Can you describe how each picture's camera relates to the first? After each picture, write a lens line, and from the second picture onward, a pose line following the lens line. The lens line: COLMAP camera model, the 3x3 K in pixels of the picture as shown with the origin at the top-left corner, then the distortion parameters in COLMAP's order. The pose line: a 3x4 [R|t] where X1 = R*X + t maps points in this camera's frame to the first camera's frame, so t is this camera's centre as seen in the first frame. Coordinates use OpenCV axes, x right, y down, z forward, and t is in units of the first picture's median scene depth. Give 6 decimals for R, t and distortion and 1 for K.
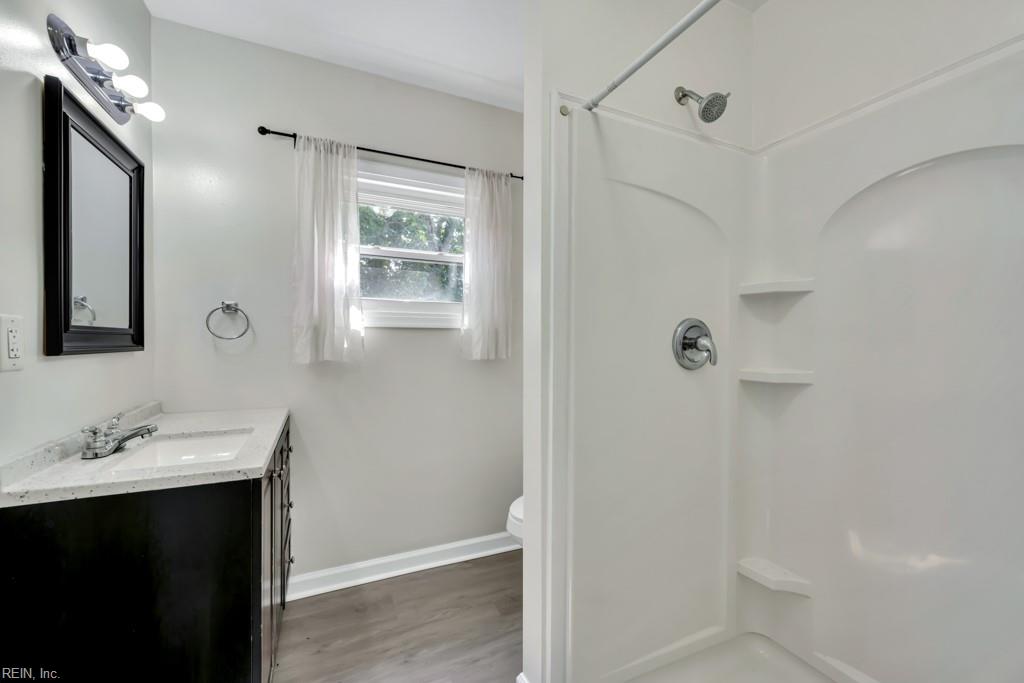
lens RADIAL K [[412.7, 0, 512.0], [0, 412.7, 341.5], [0, 0, 1]] dist [0.000508, 0.000089]
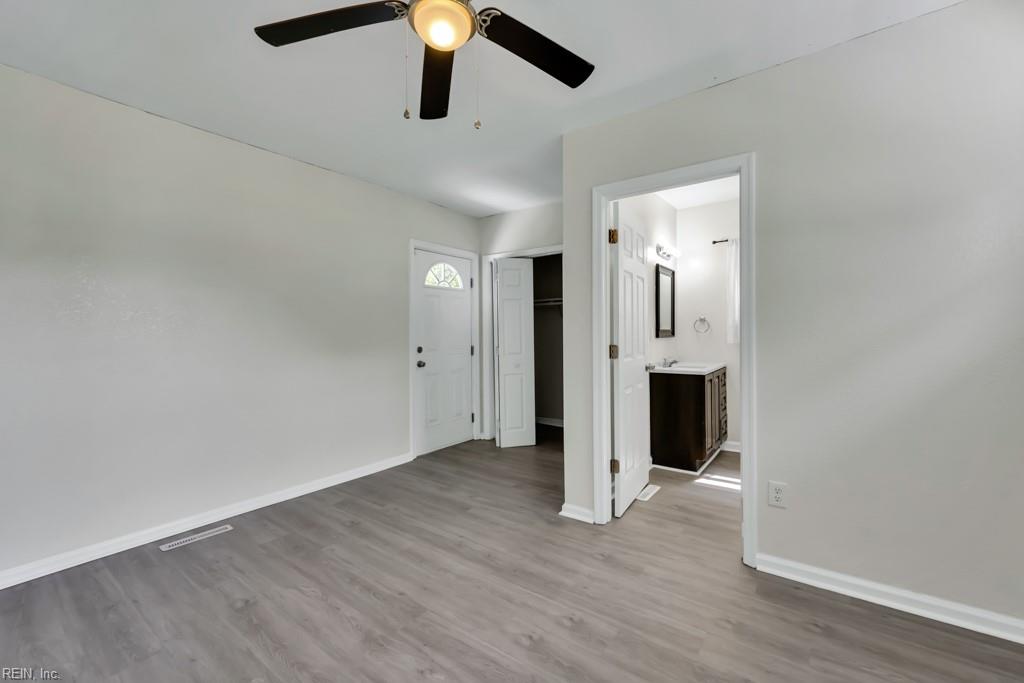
lens RADIAL K [[420.4, 0, 521.5], [0, 420.4, 339.5], [0, 0, 1]] dist [0.000613, 0.000213]
pose [[0.495276, 0.004682, -0.868723, 1.196232], [0.007947, 0.999919, 0.009921, 0.000233], [0.868699, -0.011817, 0.495199, -1.463775]]
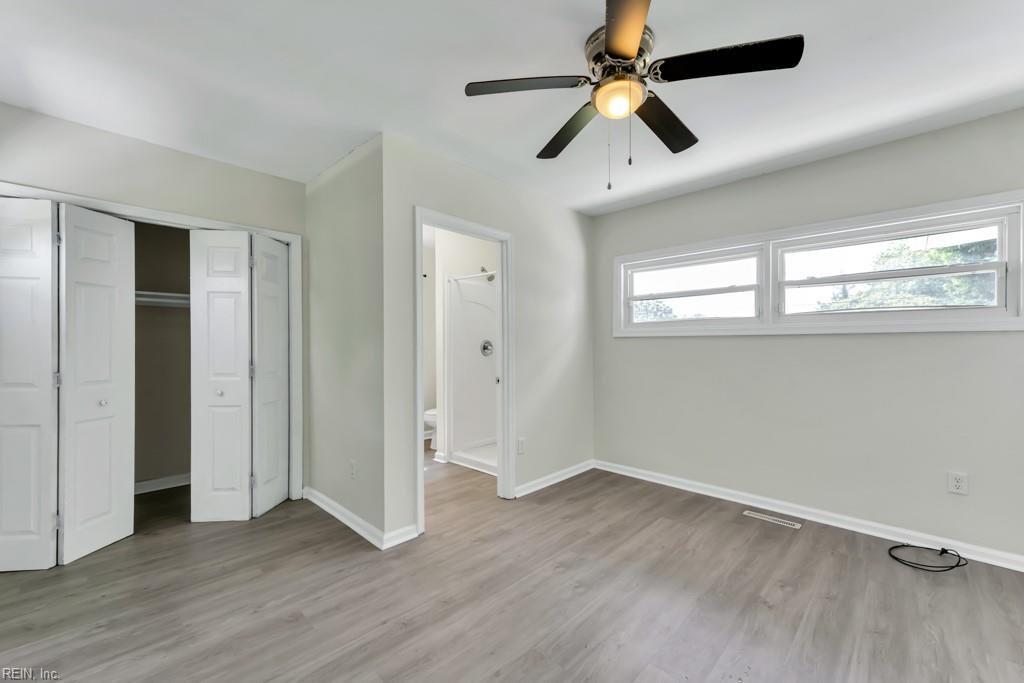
lens RADIAL K [[412.7, 0, 512.0], [0, 412.7, 341.5], [0, 0, 1]] dist [0.000508, 0.000089]
pose [[0.932581, 0.001137, 0.360959, -0.564873], [0.002752, 0.999944, -0.010261, -0.012787], [-0.360950, 0.010562, 0.932525, -2.168202]]
